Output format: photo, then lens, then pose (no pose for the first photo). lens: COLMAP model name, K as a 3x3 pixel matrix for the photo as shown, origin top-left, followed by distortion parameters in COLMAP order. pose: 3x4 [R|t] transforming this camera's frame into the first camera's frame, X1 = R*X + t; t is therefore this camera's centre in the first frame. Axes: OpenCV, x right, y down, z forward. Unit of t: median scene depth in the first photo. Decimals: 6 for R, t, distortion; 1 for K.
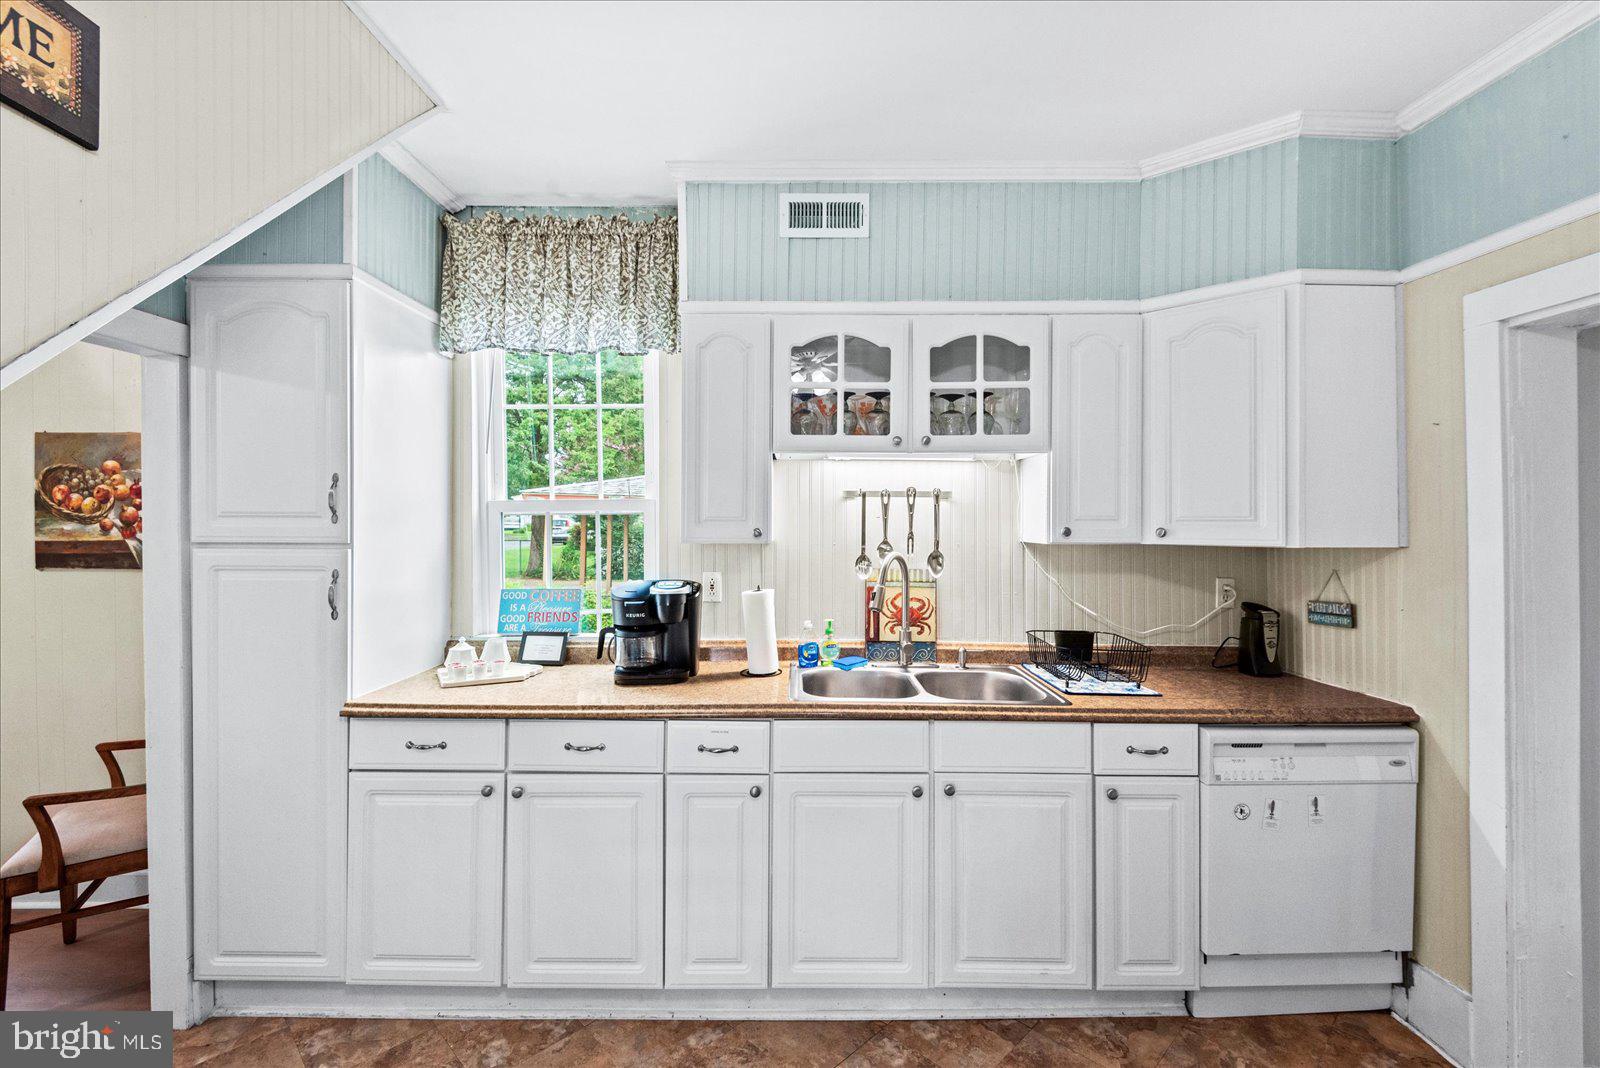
lens RADIAL K [[714.5, 0, 797.2], [0, 714.5, 526.7], [0, 0, 1]] dist [0.038109, -0.028046]
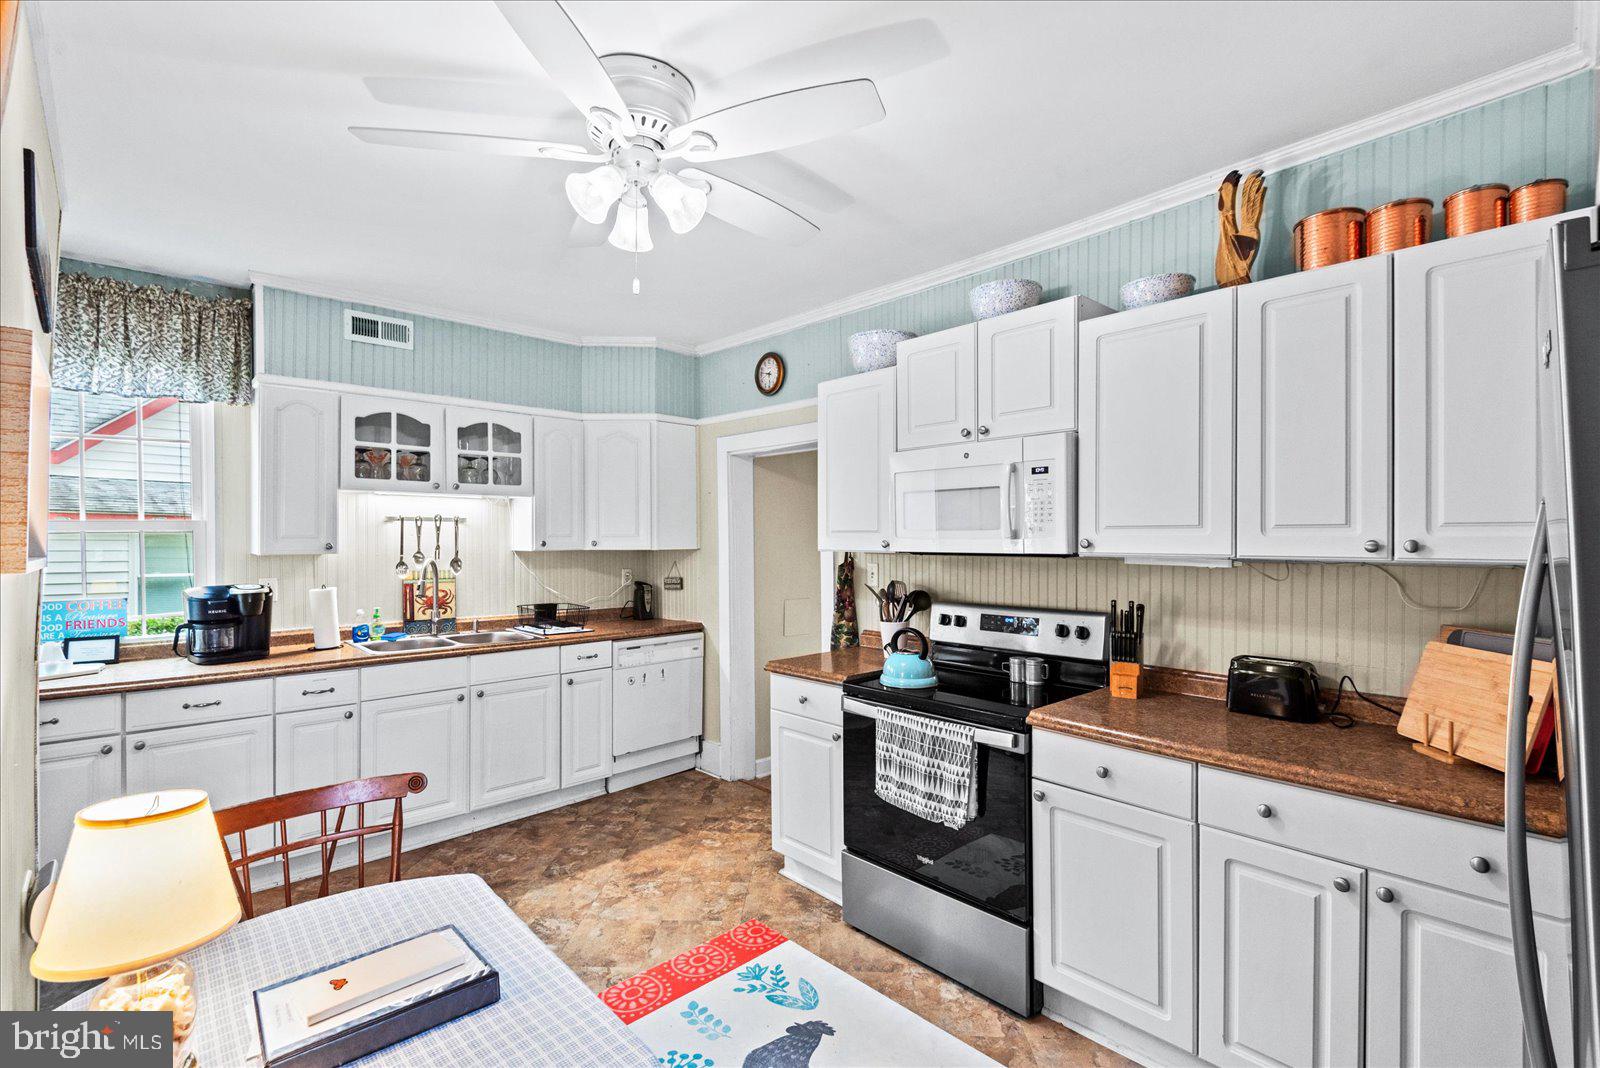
lens RADIAL K [[714.5, 0, 797.2], [0, 714.5, 526.7], [0, 0, 1]] dist [0.038109, -0.028046]
pose [[0.731698, 0.006166, 0.681601, -0.341646], [0.009776, 0.999761, -0.019539, 0.006237], [-0.681559, 0.020960, 0.731463, -0.652609]]
